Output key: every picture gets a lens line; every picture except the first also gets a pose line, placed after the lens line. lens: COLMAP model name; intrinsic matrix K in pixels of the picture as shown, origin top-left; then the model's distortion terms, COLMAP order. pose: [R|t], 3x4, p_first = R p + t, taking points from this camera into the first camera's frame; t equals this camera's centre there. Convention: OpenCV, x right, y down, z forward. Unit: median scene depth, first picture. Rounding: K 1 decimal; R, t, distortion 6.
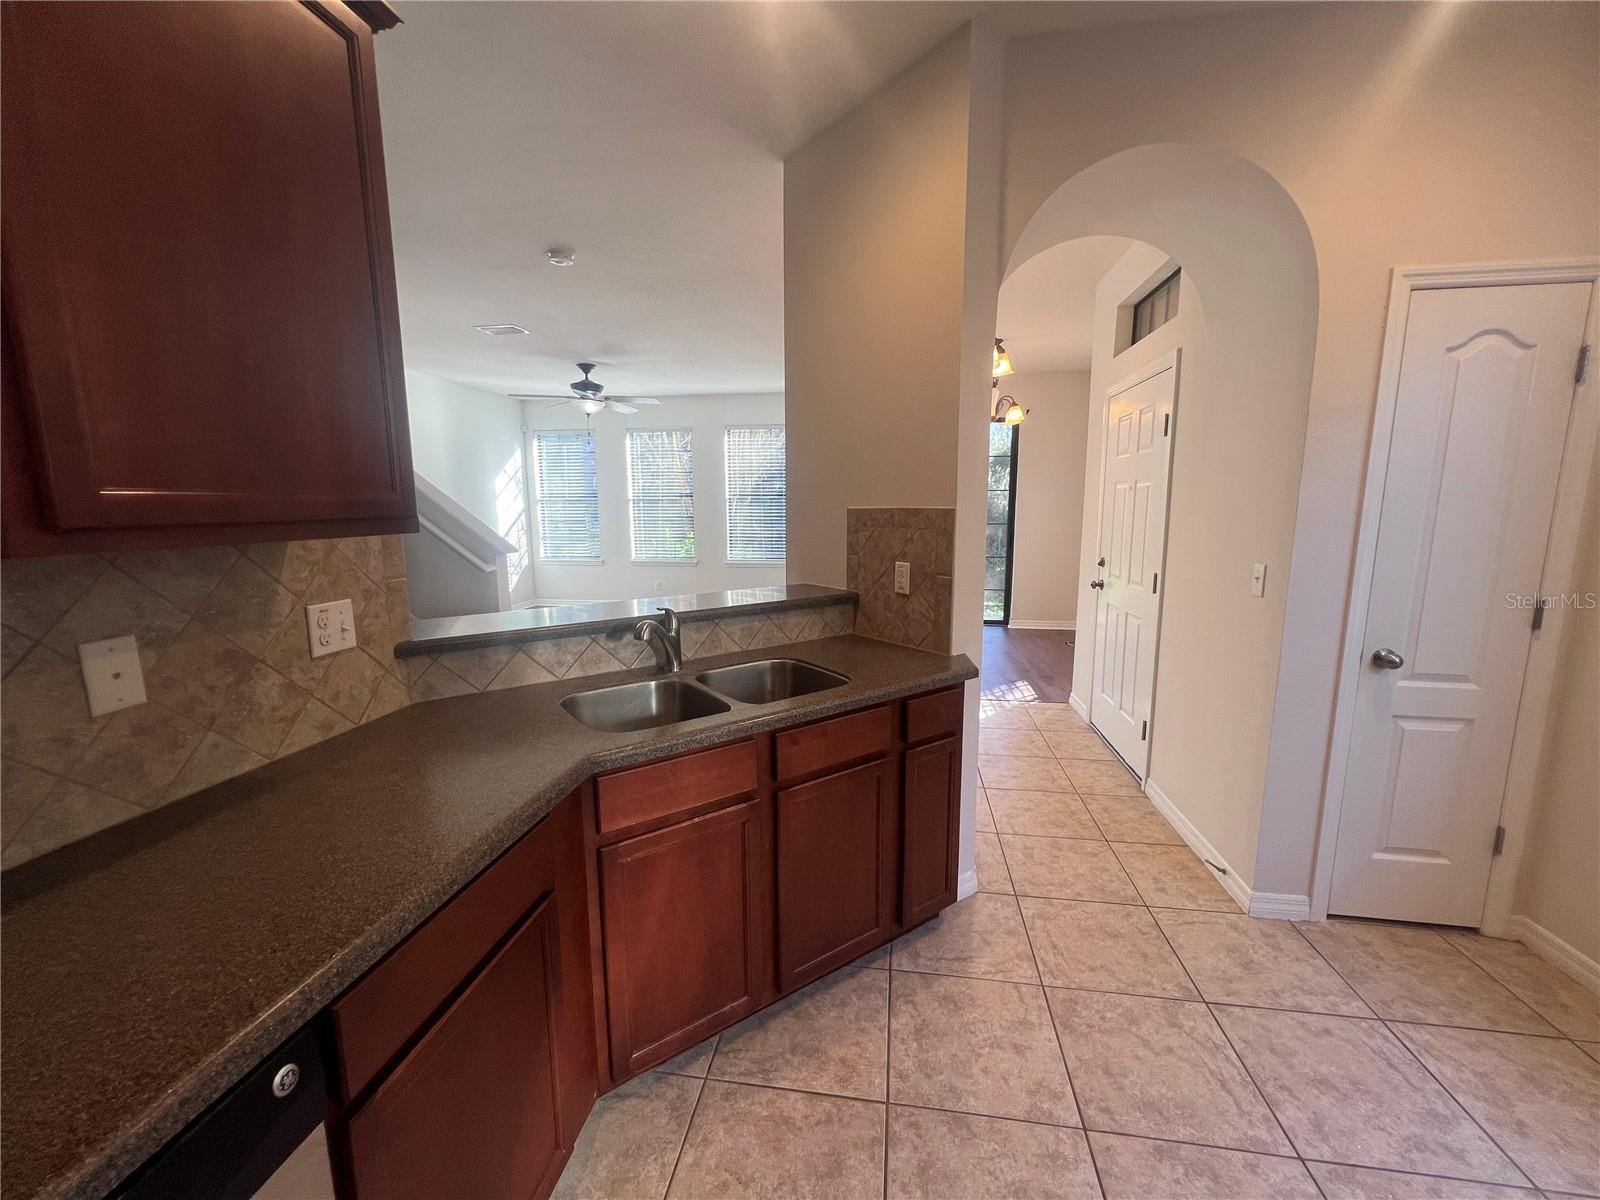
lens RADIAL K [[641.3, 0, 795.9], [0, 641.3, 596.9], [0, 0, 1]] dist [0.000262, 0.000065]
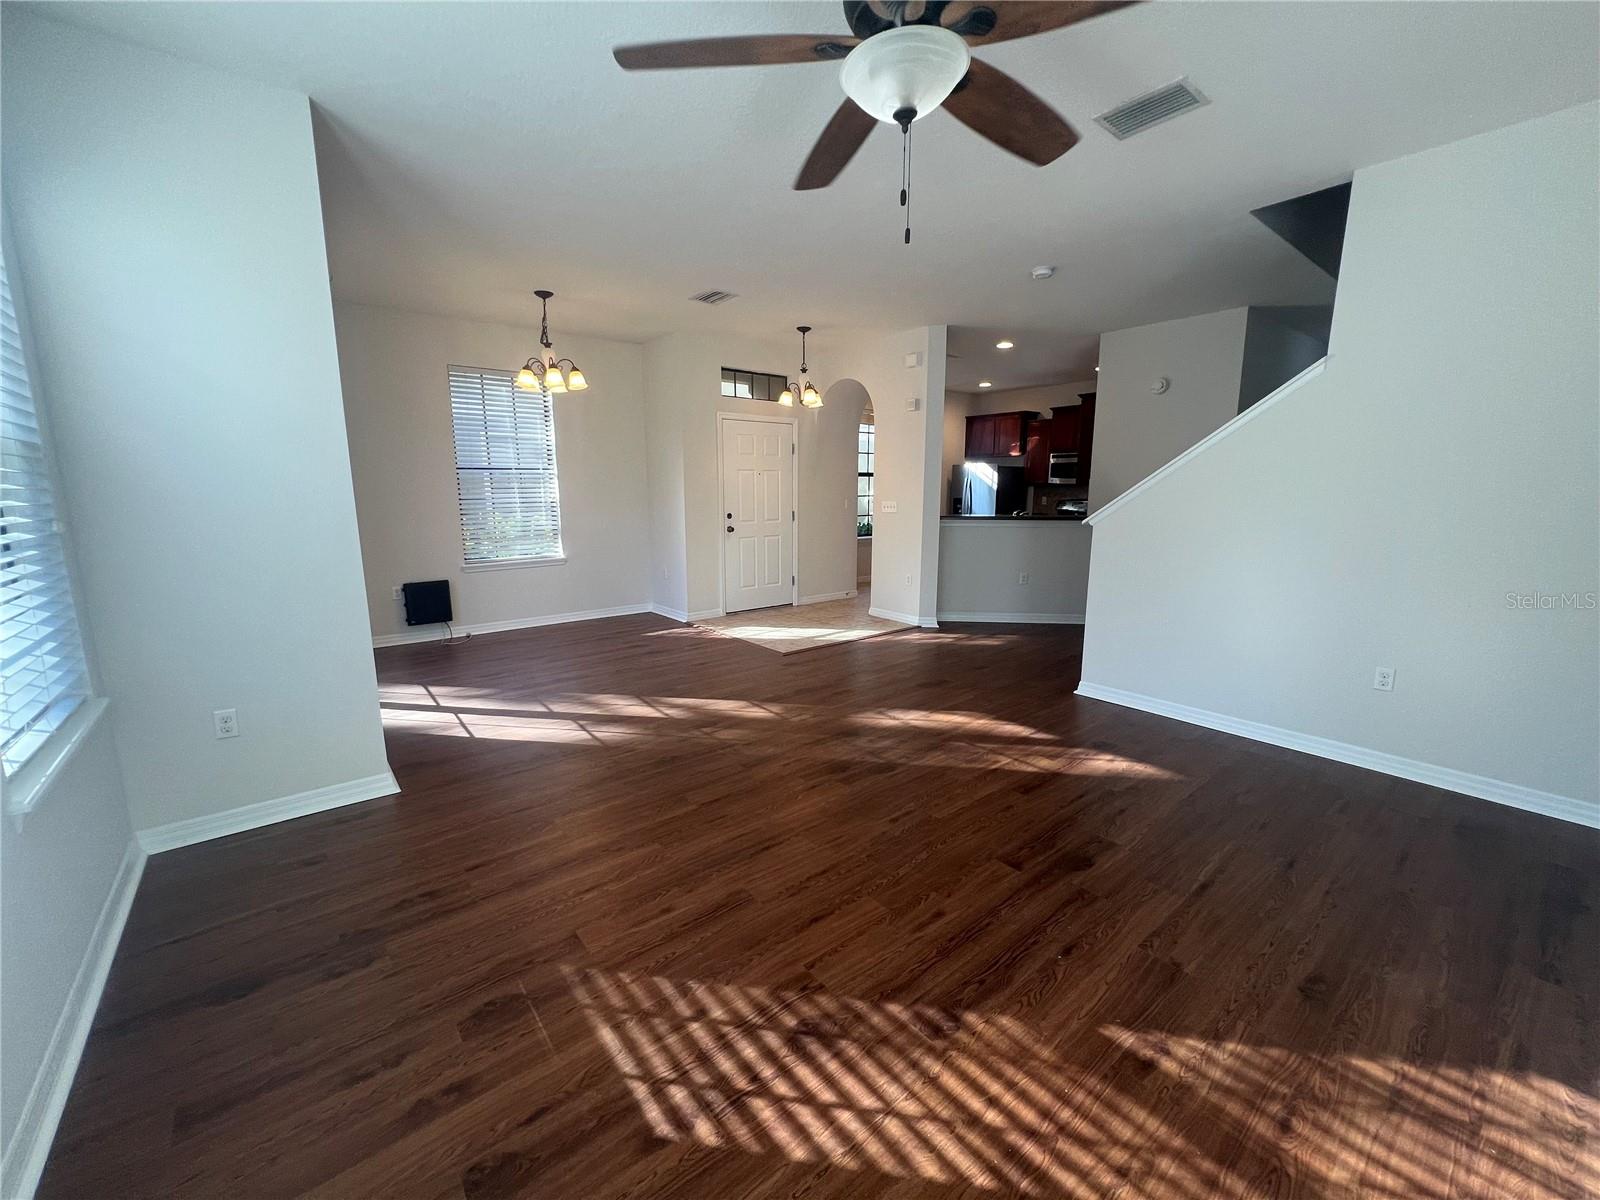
lens RADIAL K [[641.3, 0, 798.5], [0, 641.3, 598.7], [0, 0, 1]] dist [0.000262, 0.000065]
pose [[-0.741541, -0.109685, 0.661881, -0.367075], [0.103953, 0.955847, 0.274865, -0.132038], [-0.662805, 0.272629, -0.697397, 0.952704]]
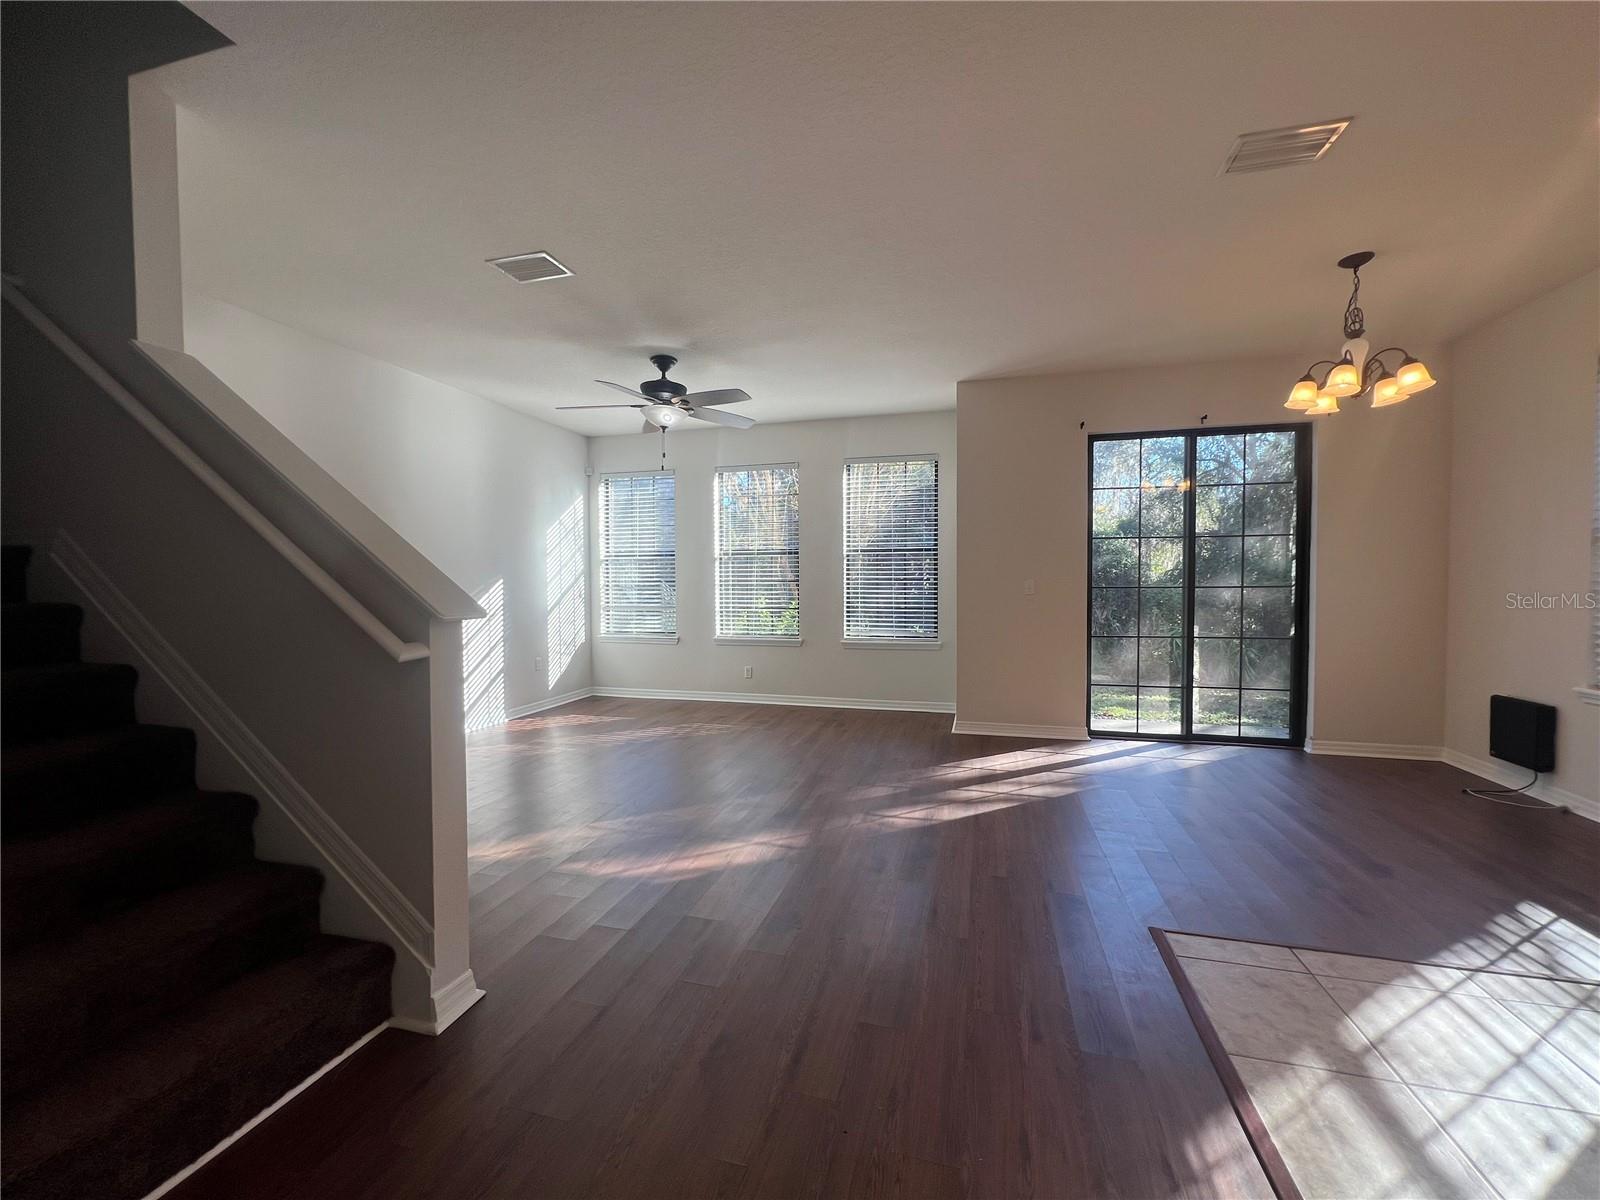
lens RADIAL K [[641.3, 0, 801.1], [0, 641.3, 600.6], [0, 0, 1]] dist [0.000262, 0.000065]
pose [[0.993725, 0.004850, -0.111750, -0.073597], [-0.017875, 0.993106, -0.115850, -0.015307], [0.110418, 0.117121, 0.986960, 0.266950]]
